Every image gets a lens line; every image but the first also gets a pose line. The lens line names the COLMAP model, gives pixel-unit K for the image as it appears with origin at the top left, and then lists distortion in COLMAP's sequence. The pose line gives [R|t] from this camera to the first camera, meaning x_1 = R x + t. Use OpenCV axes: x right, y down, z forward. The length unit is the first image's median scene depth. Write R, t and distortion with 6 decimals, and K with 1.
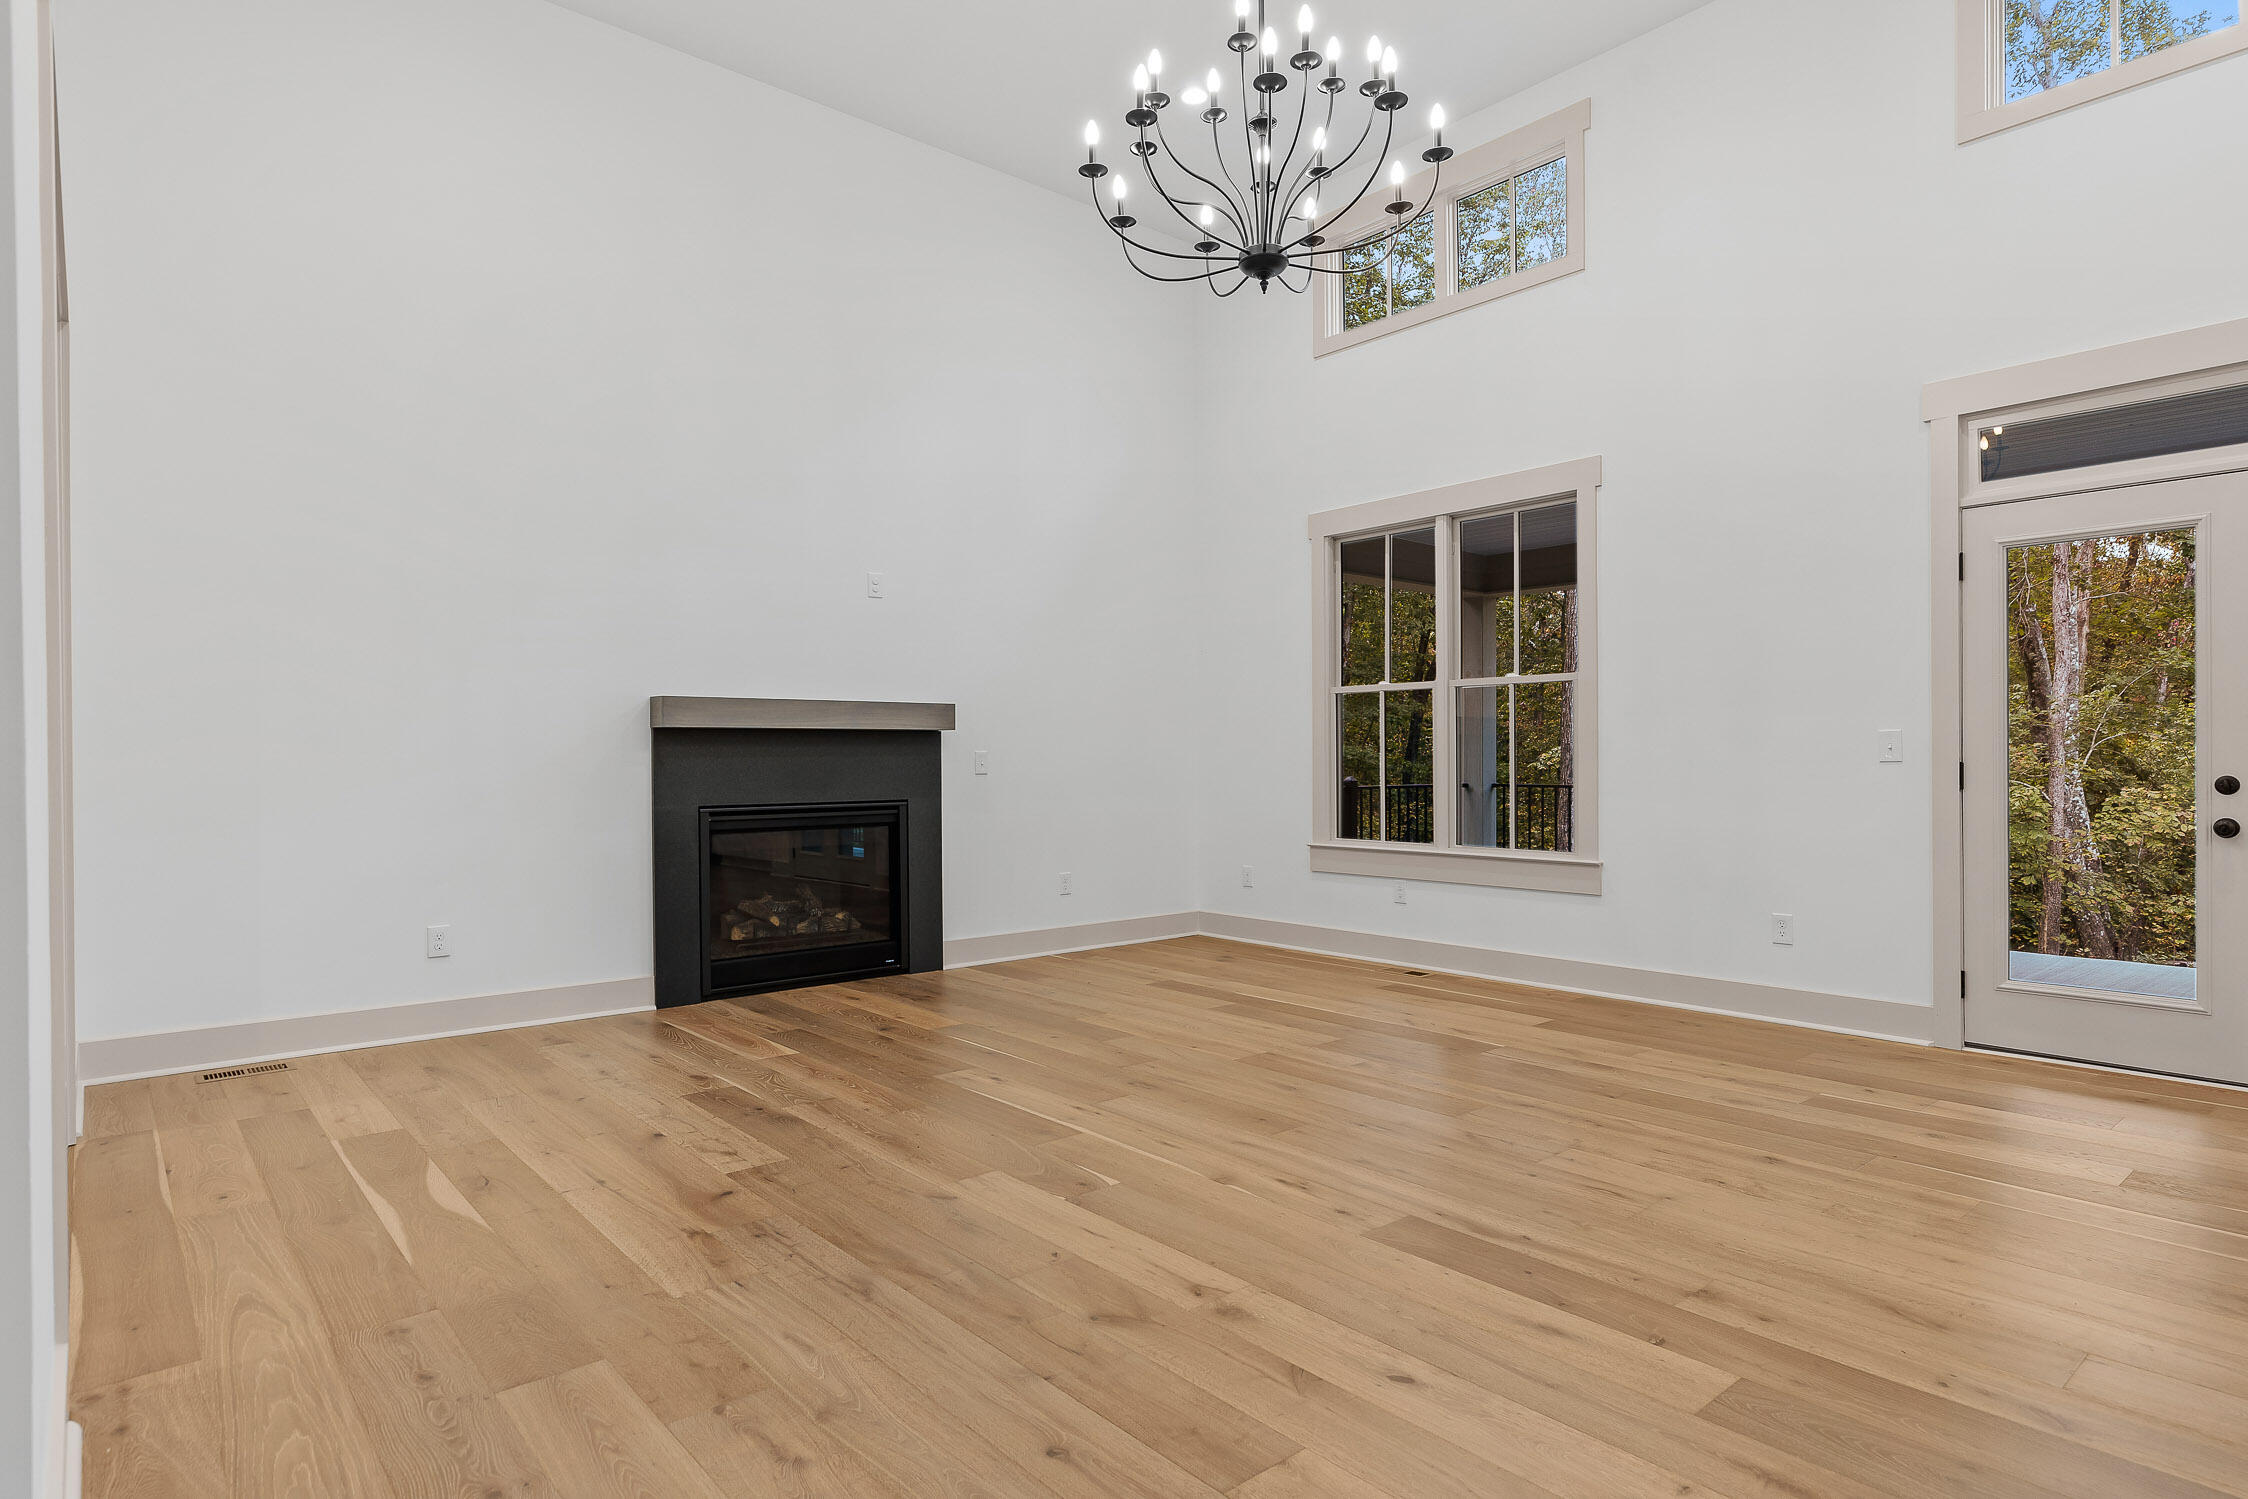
lens RADIAL K [[1209.1, 0, 1130.1], [0, 1209.1, 766.2], [0, 0, 1]] dist [0.004184, 0.000666]
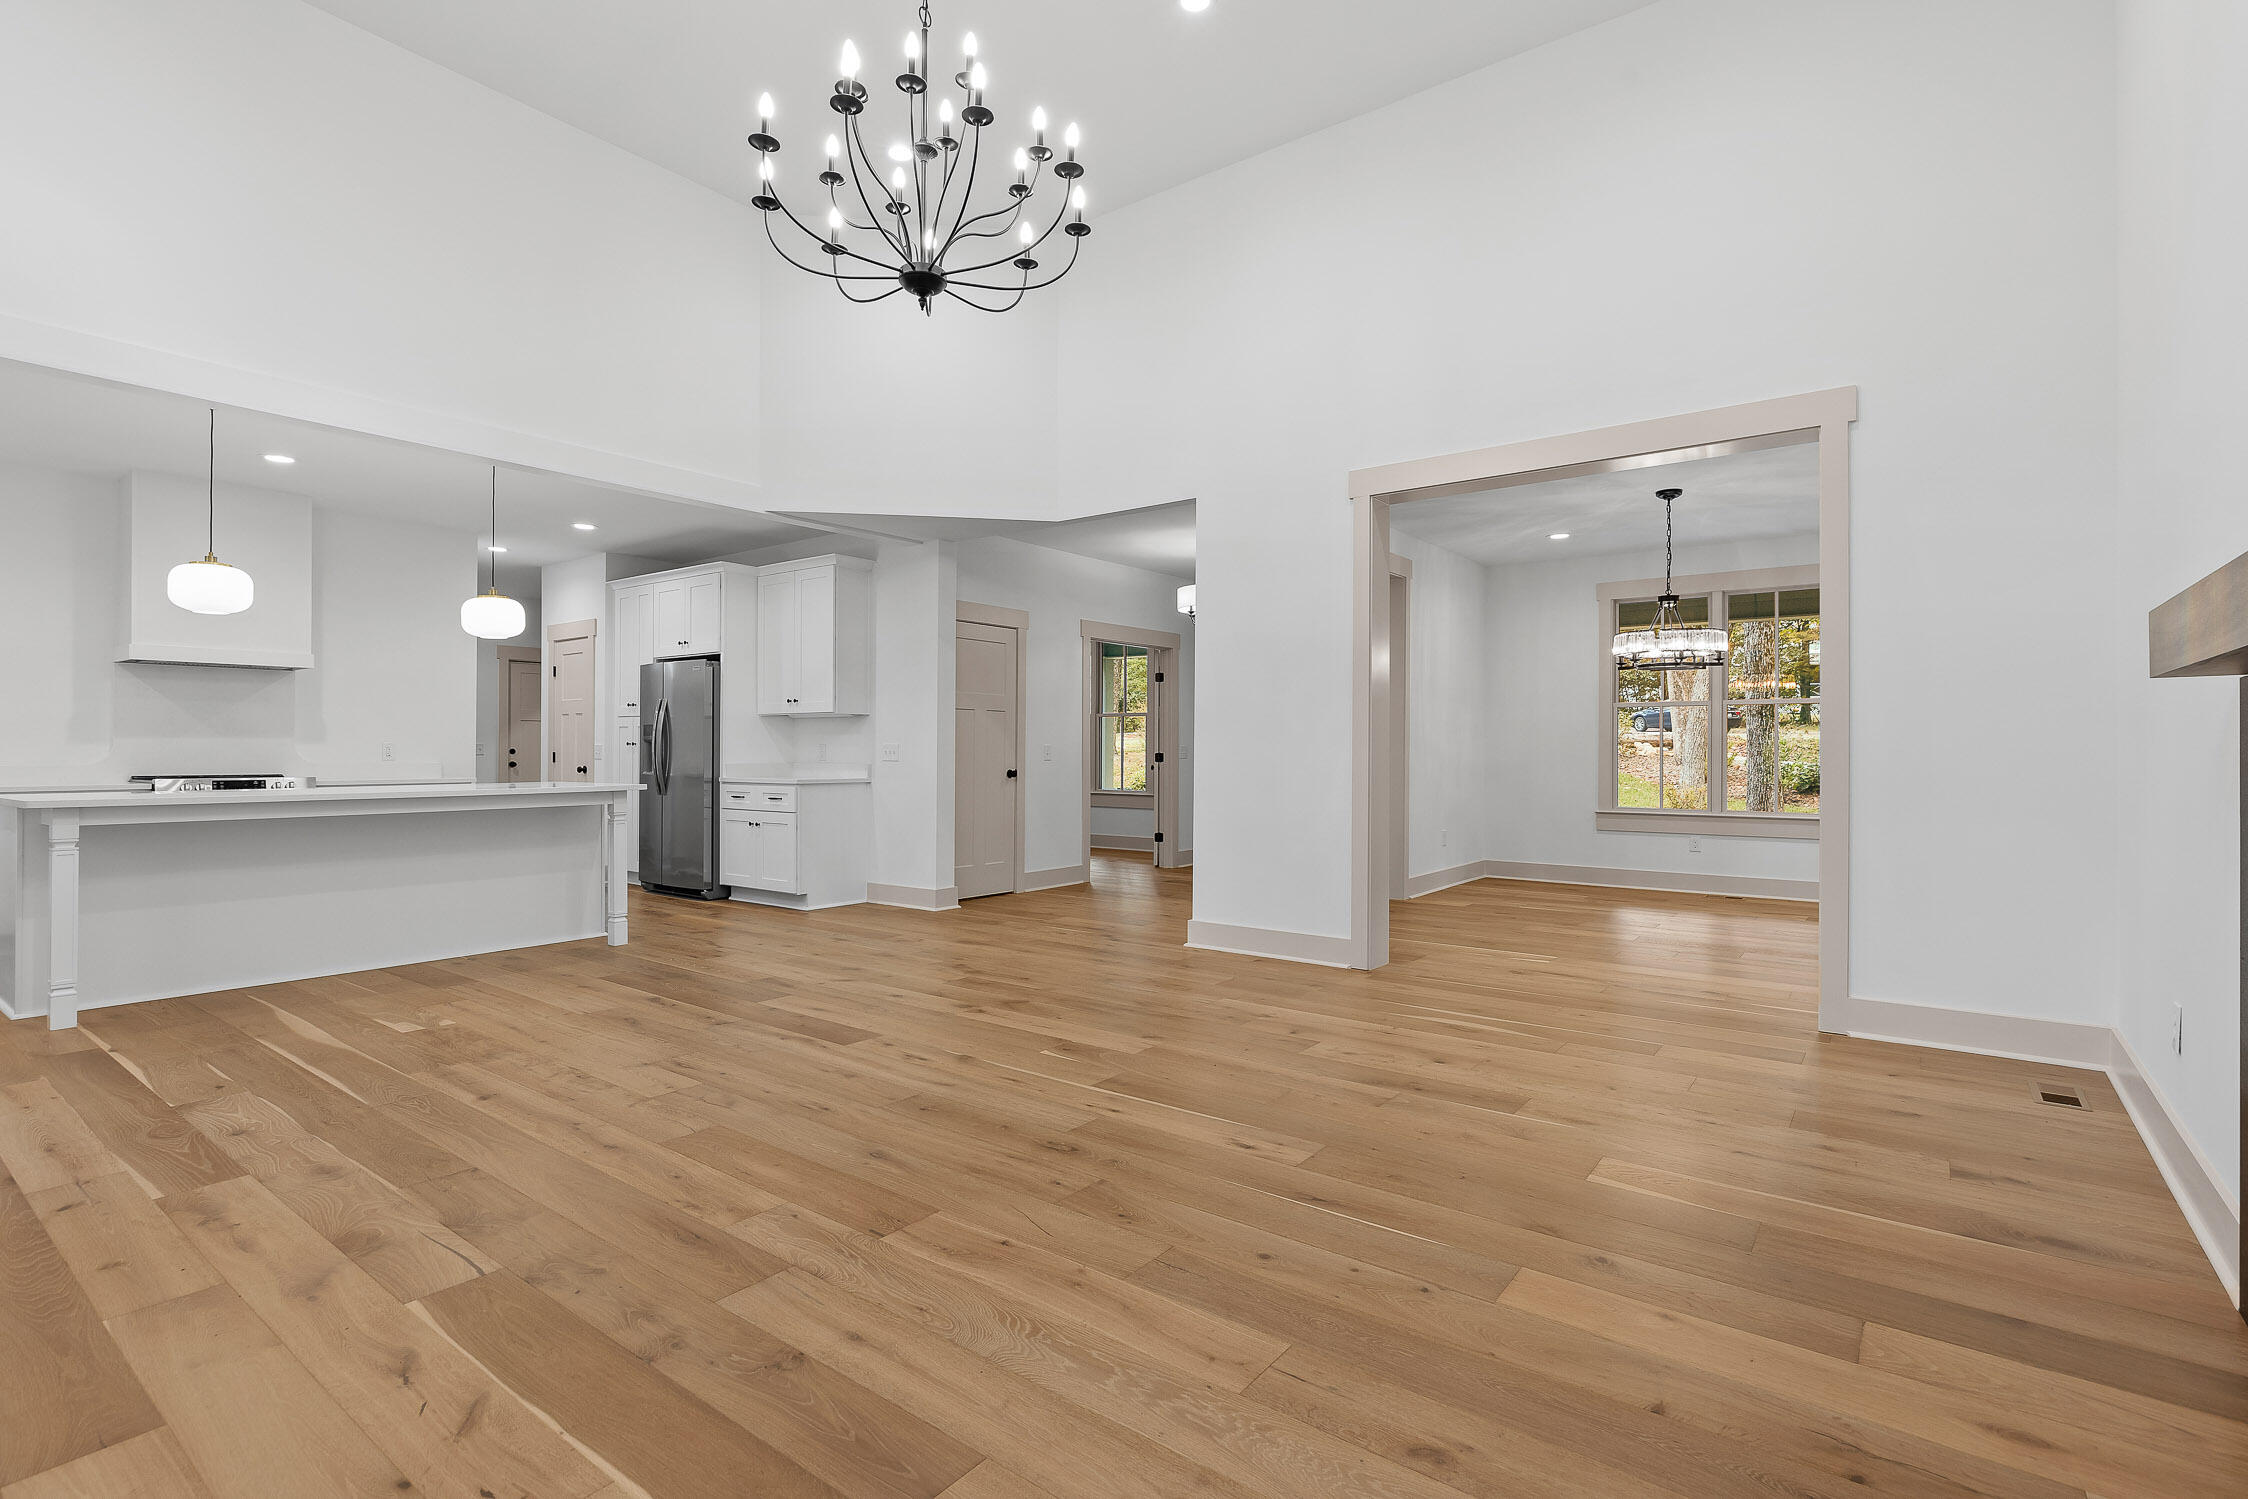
lens RADIAL K [[1052.4, 0, 1134.1], [0, 1052.4, 747.6], [0, 0, 1]] dist [-0.005019, 0.001449]
pose [[-0.975913, 0.002562, -0.218147, 0.132501], [0.001471, 0.999986, 0.005160, -0.012352], [0.218157, 0.004715, -0.975902, 1.950512]]
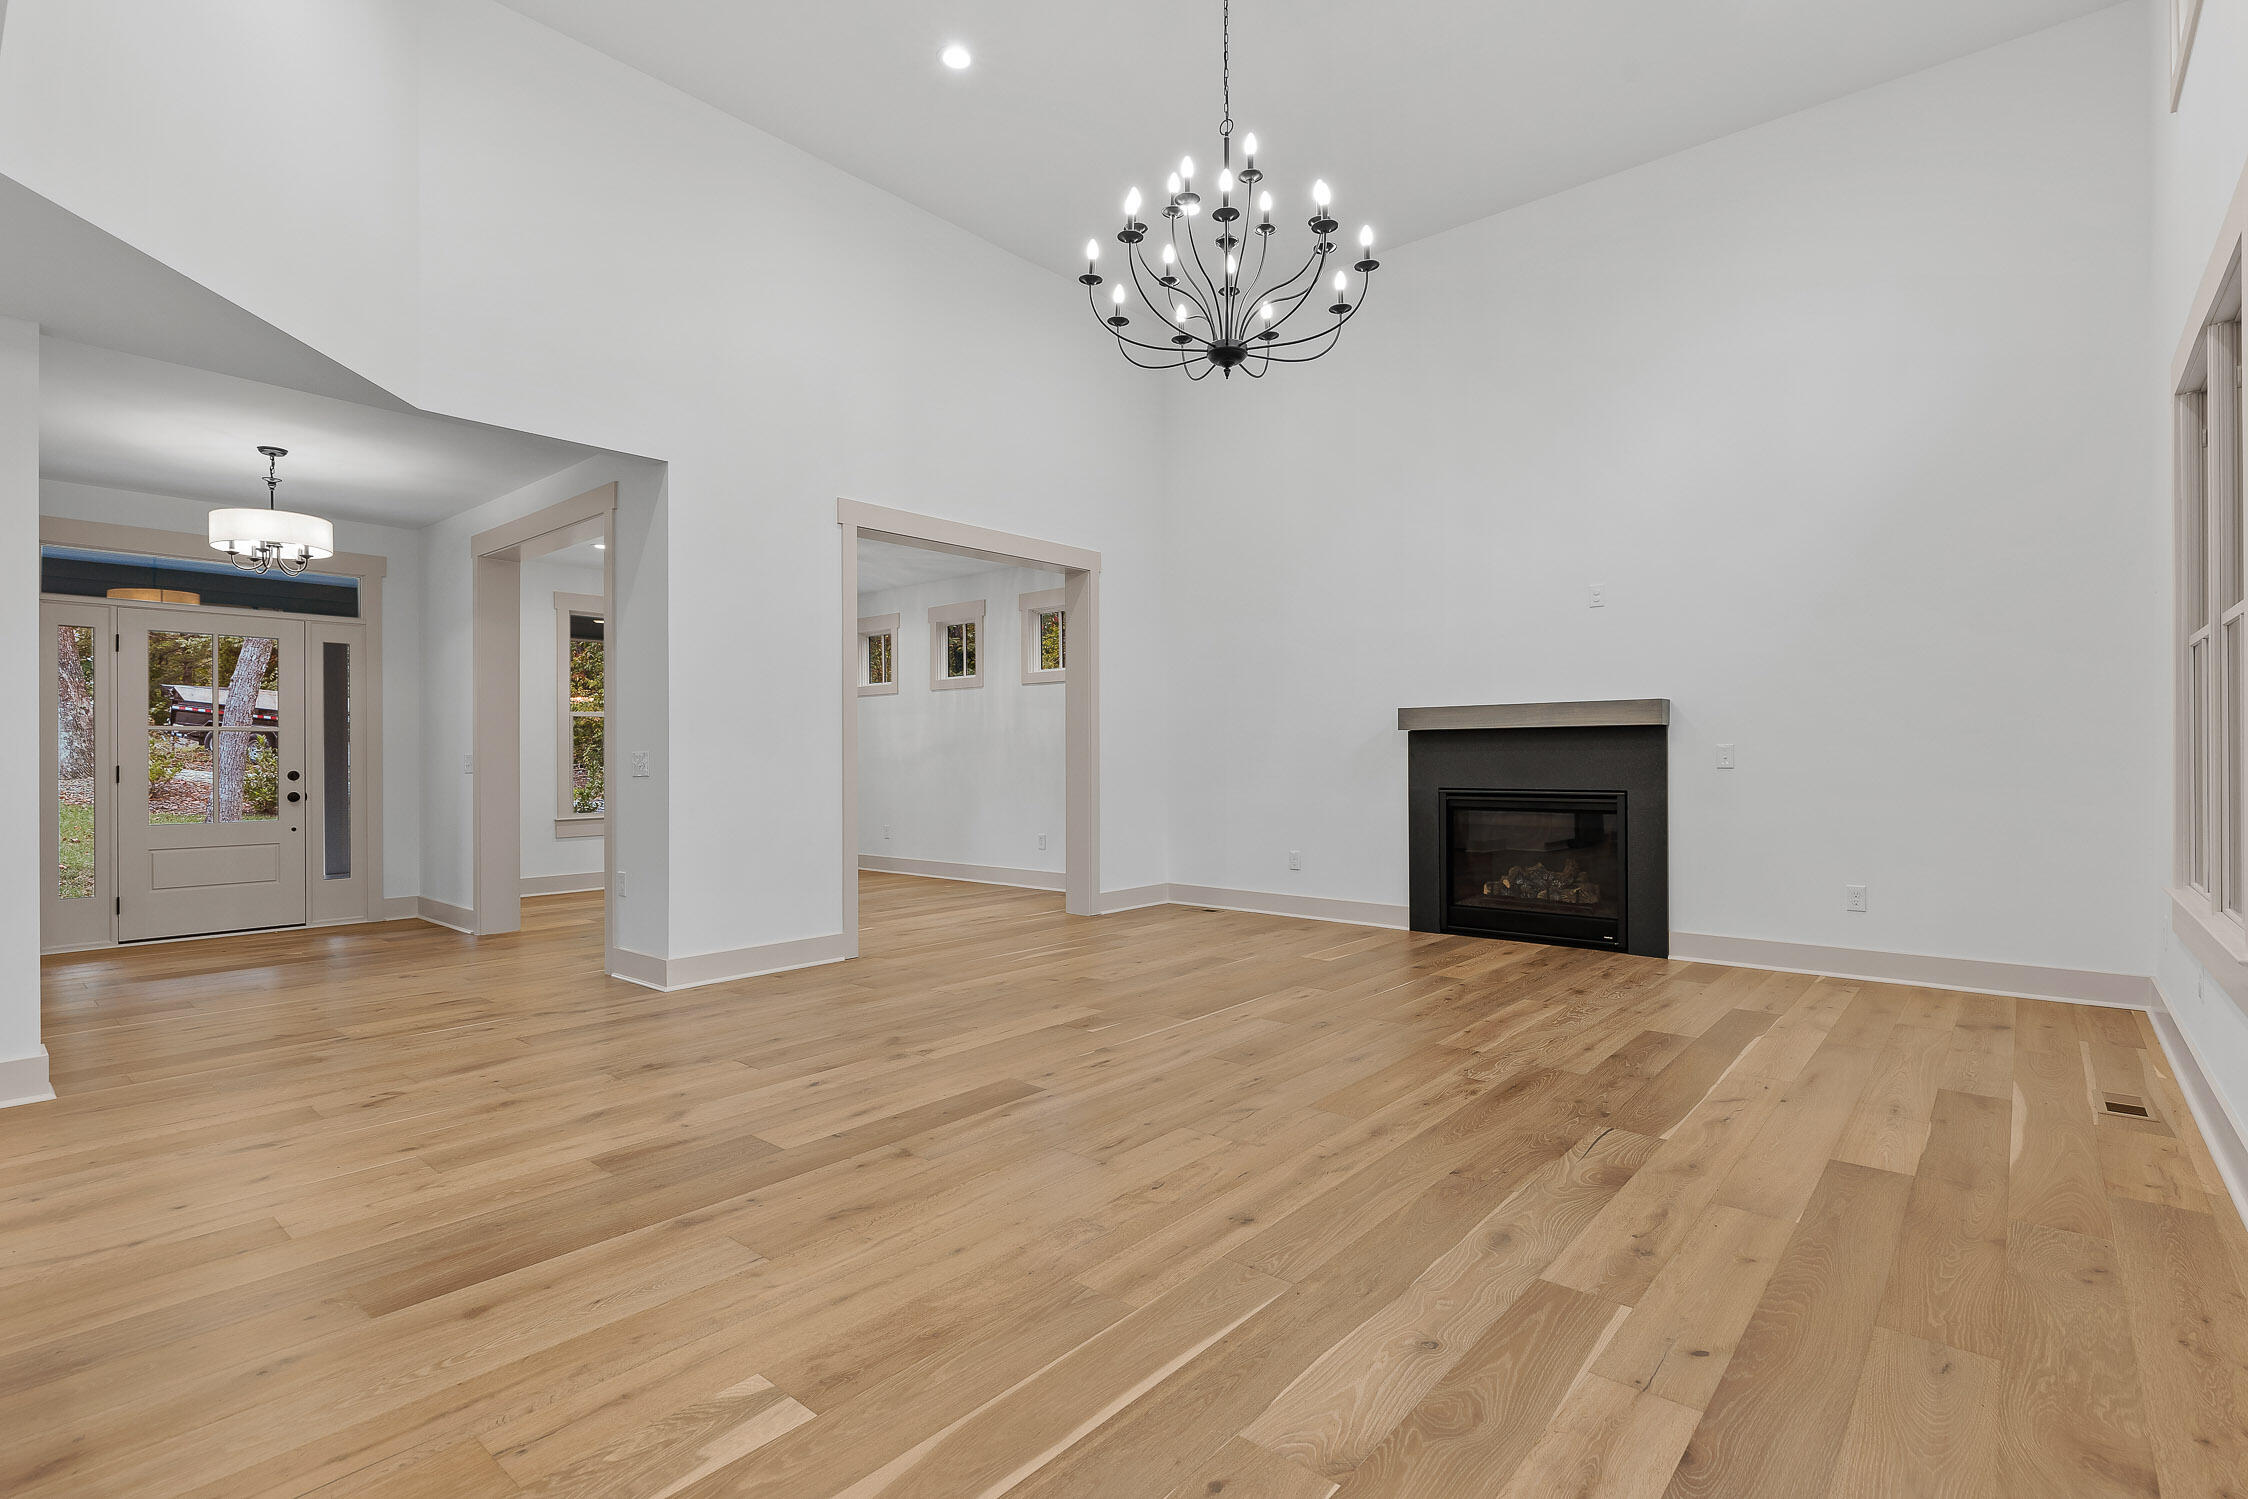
lens RADIAL K [[1052.4, 0, 1134.1], [0, 1052.4, 747.6], [0, 0, 1]] dist [-0.005019, 0.001449]
pose [[0.159410, -0.004048, -0.987204, 1.162971], [-0.002647, 0.999986, -0.004527, -0.008454], [0.987209, 0.003335, 0.159397, 0.740140]]
